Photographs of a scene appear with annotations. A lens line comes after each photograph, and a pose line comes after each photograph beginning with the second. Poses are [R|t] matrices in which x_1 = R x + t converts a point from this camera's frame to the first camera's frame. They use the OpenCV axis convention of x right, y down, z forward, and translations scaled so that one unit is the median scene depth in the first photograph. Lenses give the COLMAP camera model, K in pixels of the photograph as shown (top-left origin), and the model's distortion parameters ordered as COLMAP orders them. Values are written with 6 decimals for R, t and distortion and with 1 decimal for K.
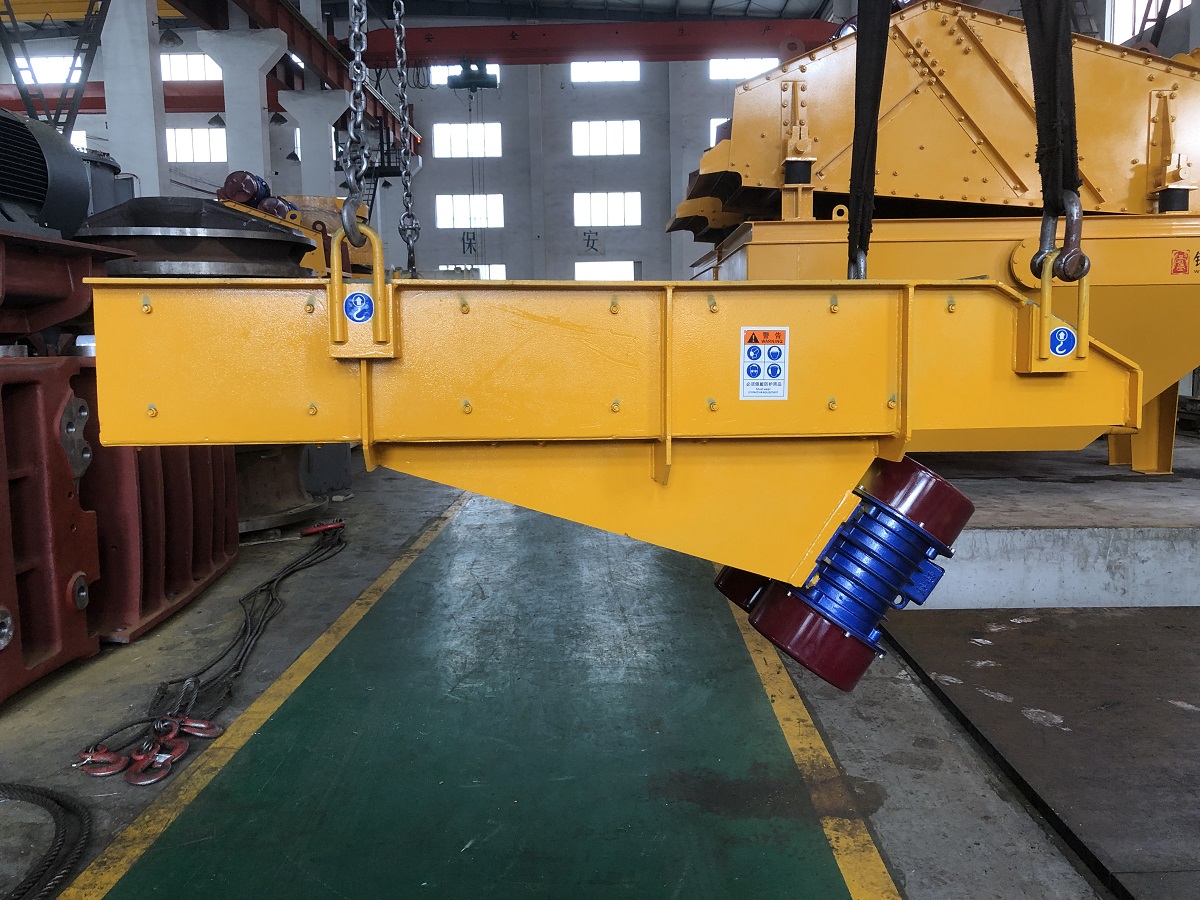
lens RADIAL K [[995.5, 0, 611.7], [0, 995.5, 441.9], [0, 0, 1]] dist [0.008994, 0.007672]
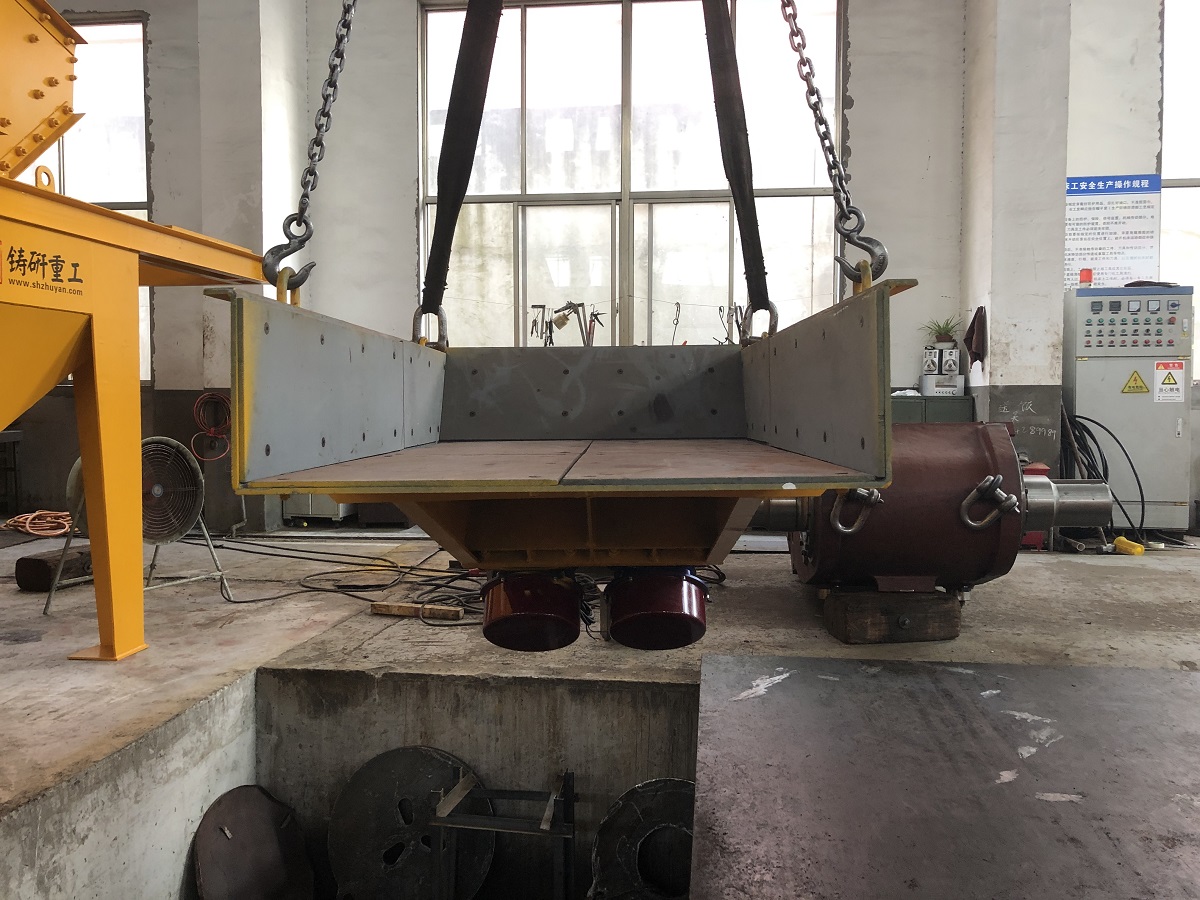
lens RADIAL K [[995.5, 0, 611.7], [0, 995.5, 441.9], [0, 0, 1]] dist [0.008994, 0.007672]
pose [[0.099116, -0.028272, 0.994674, 0.058263], [0.101841, 0.994636, 0.018123, -0.057659], [-0.989851, 0.099502, 0.101463, 0.621249]]
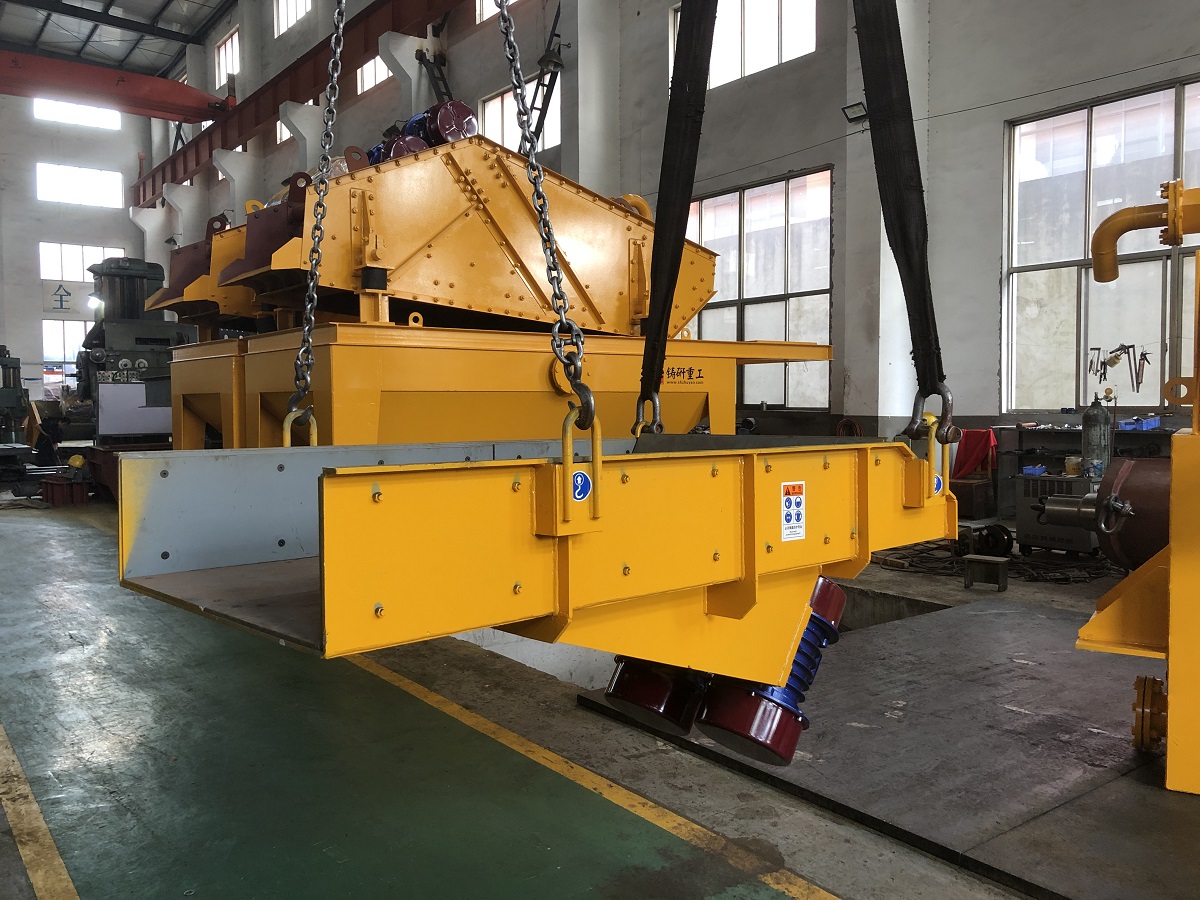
lens RADIAL K [[995.5, 0, 611.7], [0, 995.5, 441.9], [0, 0, 1]] dist [0.008994, 0.007672]
pose [[0.783882, -0.015288, 0.620722, -0.266430], [0.055776, 0.997389, -0.045872, -0.040284], [-0.618400, 0.070580, 0.782688, 0.053113]]
